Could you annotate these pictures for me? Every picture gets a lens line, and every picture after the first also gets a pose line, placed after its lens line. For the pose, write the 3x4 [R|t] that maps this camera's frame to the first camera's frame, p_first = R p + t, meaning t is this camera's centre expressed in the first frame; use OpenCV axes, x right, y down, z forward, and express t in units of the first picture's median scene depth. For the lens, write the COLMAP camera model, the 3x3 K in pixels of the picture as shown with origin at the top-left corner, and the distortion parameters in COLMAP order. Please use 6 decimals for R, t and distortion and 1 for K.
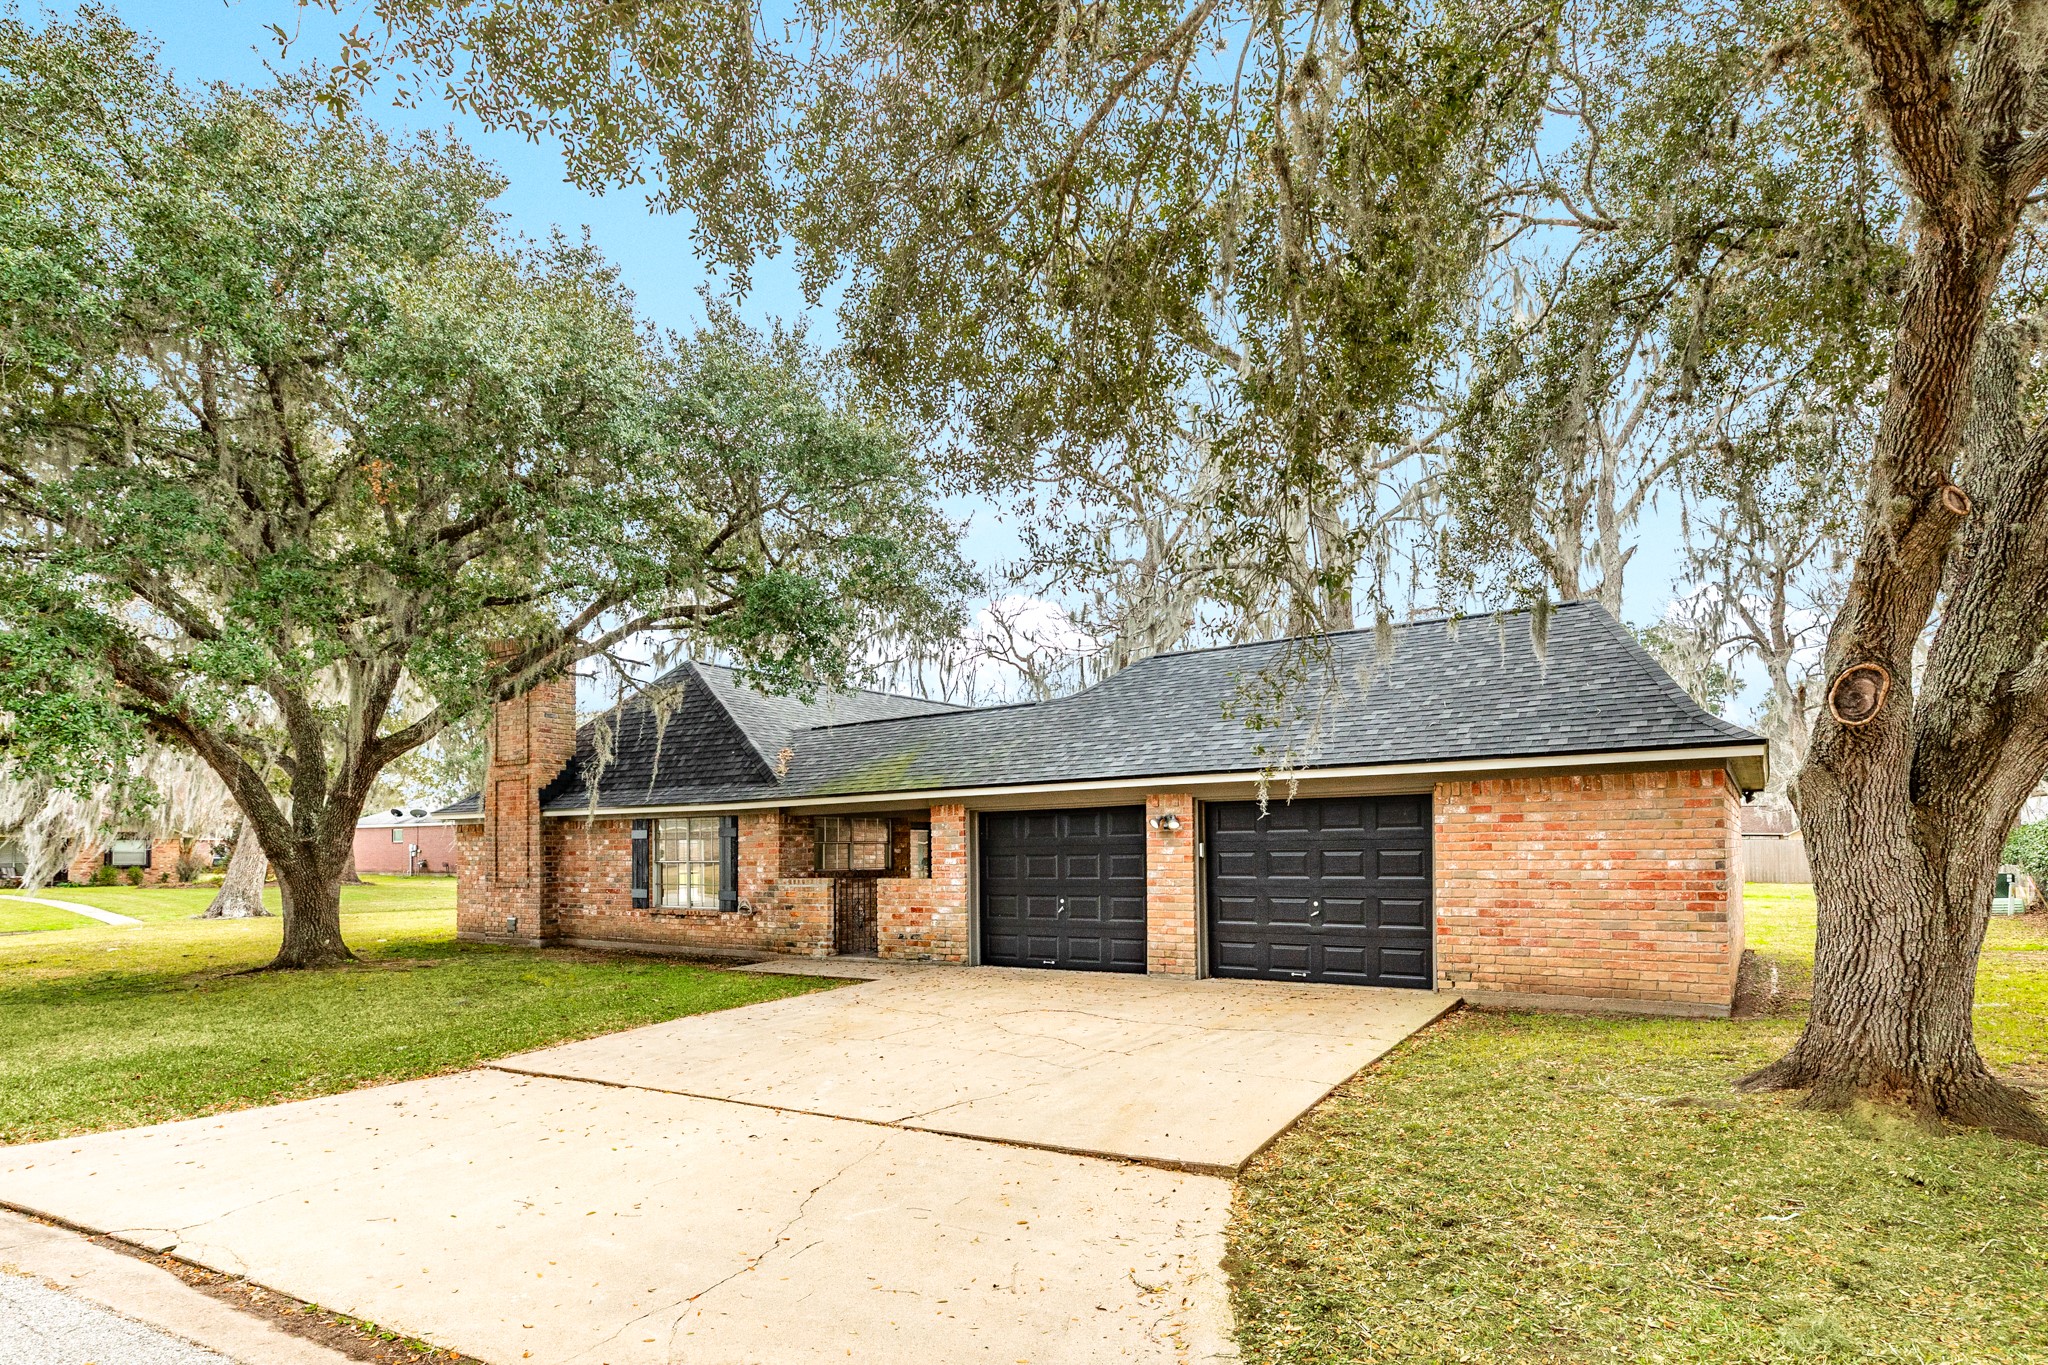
lens RADIAL K [[985.9, 0, 1028.4], [0, 985.9, 691.0], [0, 0, 1]] dist [-0.000124, -0.000098]
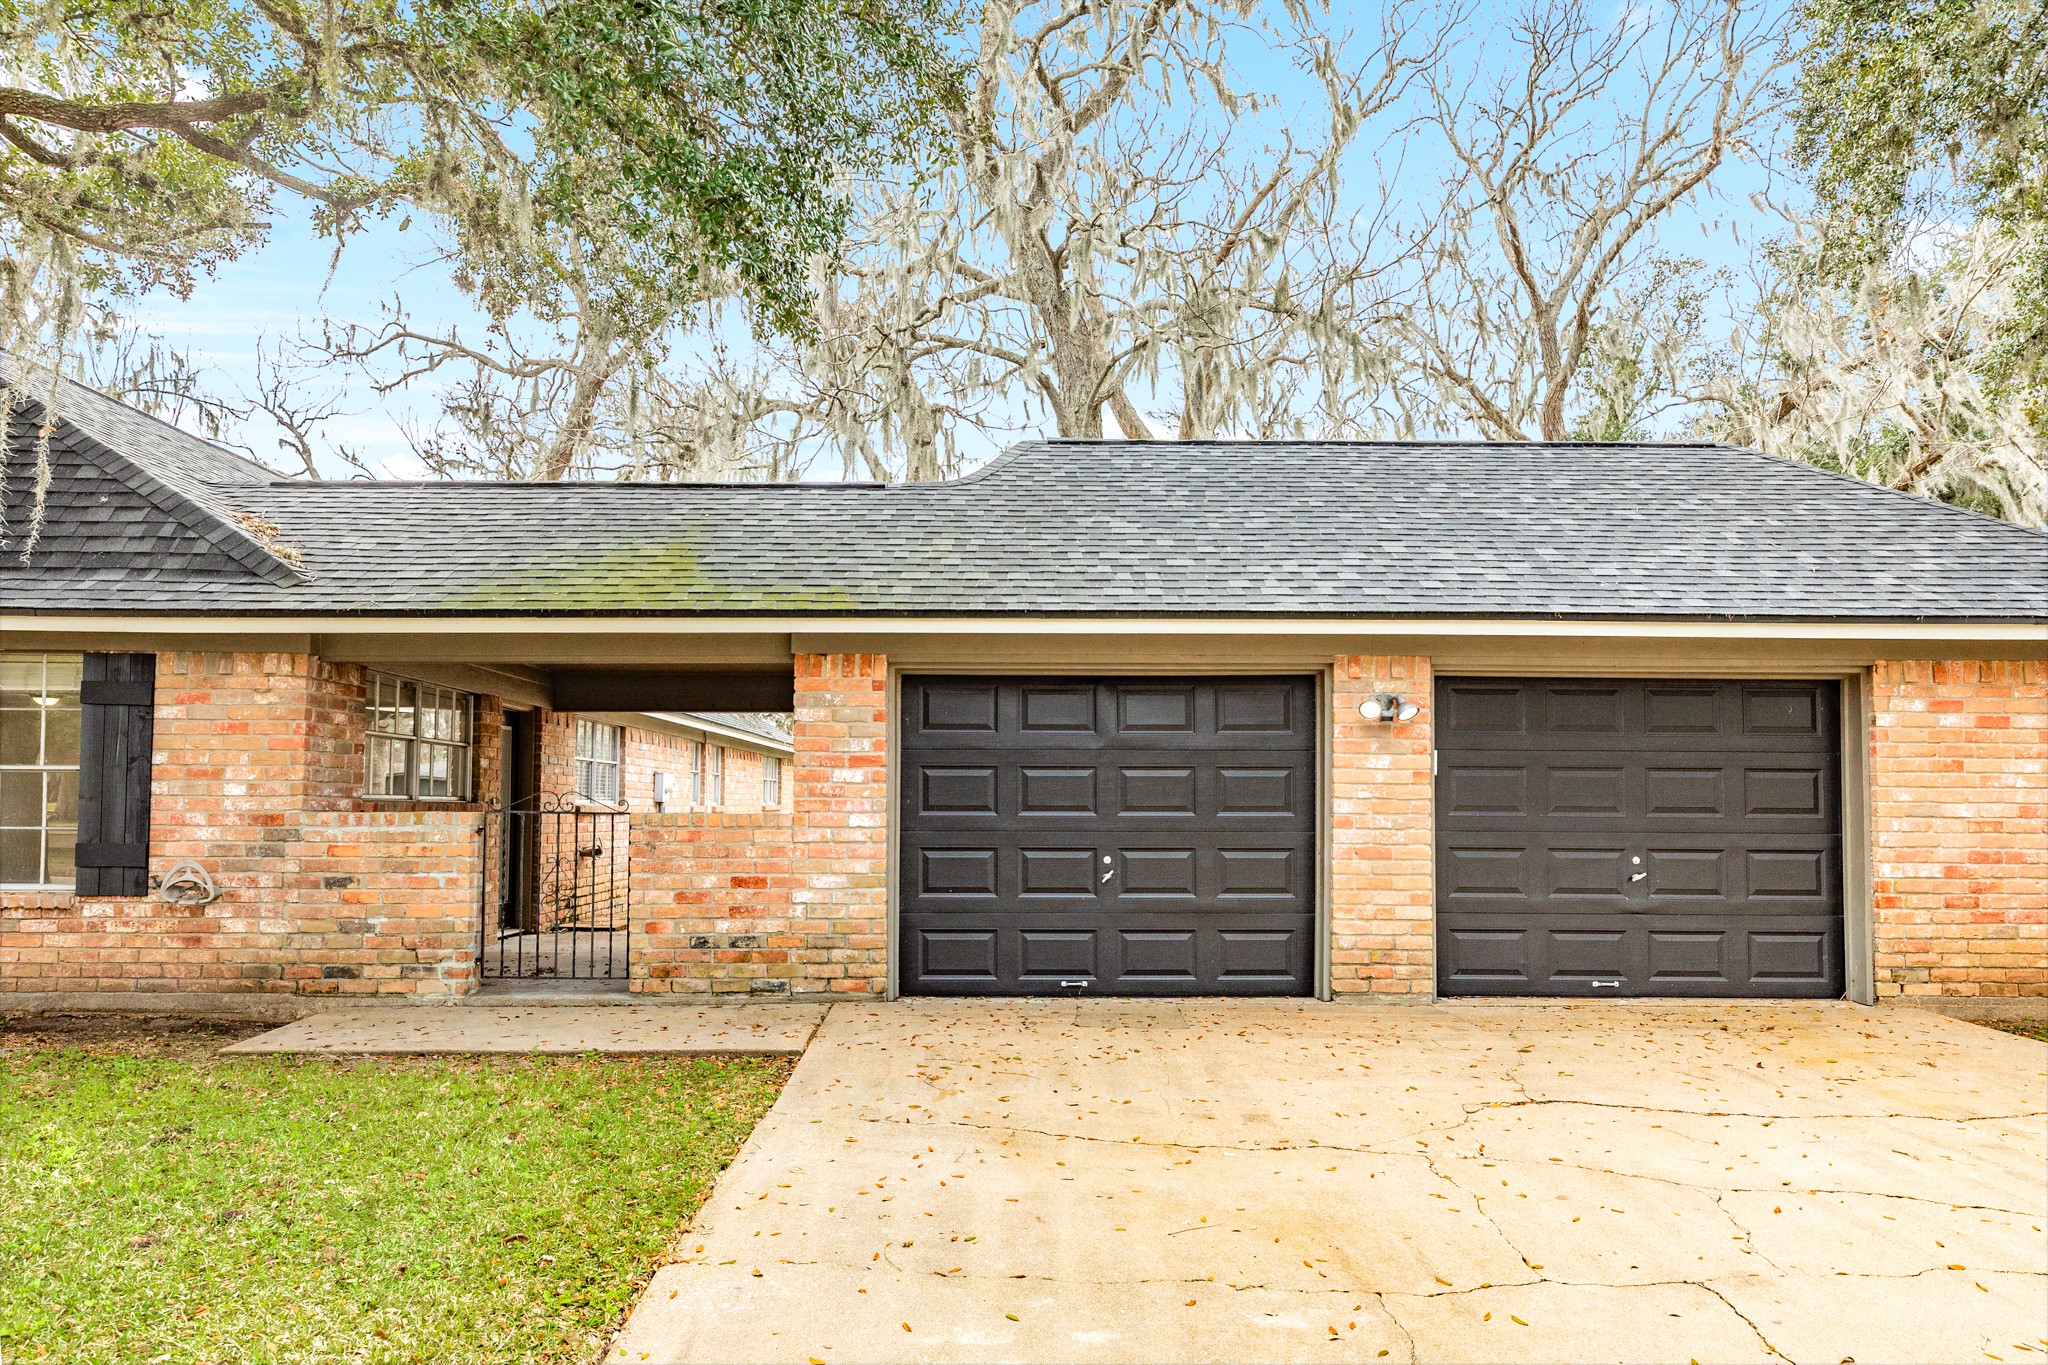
lens RADIAL K [[1236.9, 0, 1024.0], [0, 1236.9, 682.5], [0, 0, 1]] dist [0.008452, 0.000344]
pose [[0.835736, 0.076314, 0.543803, -0.374219], [-0.106262, 0.994053, 0.023808, 0.123517], [-0.538753, -0.077683, 0.838875, 0.549581]]
